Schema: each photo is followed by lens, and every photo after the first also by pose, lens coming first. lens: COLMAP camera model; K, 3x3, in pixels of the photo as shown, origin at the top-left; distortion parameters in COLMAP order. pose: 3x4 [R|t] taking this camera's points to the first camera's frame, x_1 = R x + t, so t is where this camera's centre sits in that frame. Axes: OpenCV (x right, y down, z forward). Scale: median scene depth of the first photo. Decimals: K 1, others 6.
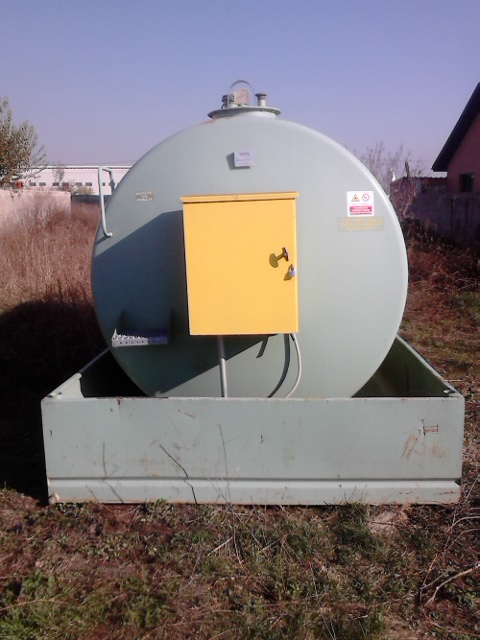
lens RADIAL K [[688.5, 0, 240.0], [0, 688.5, 320.0], [0, 0, 1]] dist [-0.066852, -0.005114]
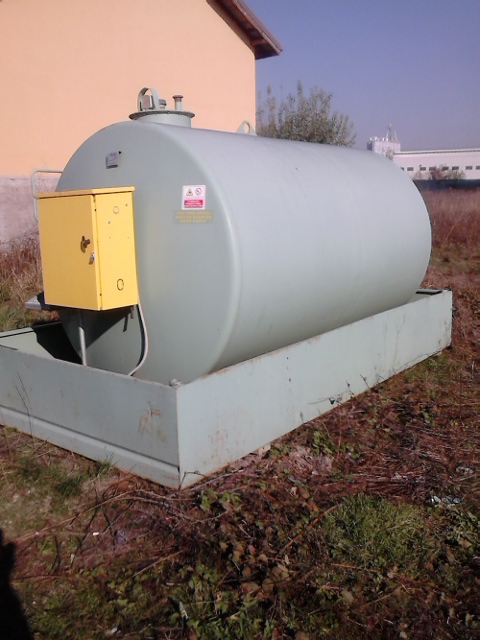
lens RADIAL K [[688.5, 0, 240.0], [0, 688.5, 320.0], [0, 0, 1]] dist [-0.066852, -0.005114]
pose [[0.807361, 0.114140, -0.578913, 0.870603], [-0.099554, 0.993397, 0.057021, -0.049562], [0.581599, 0.011596, 0.813393, 0.183535]]
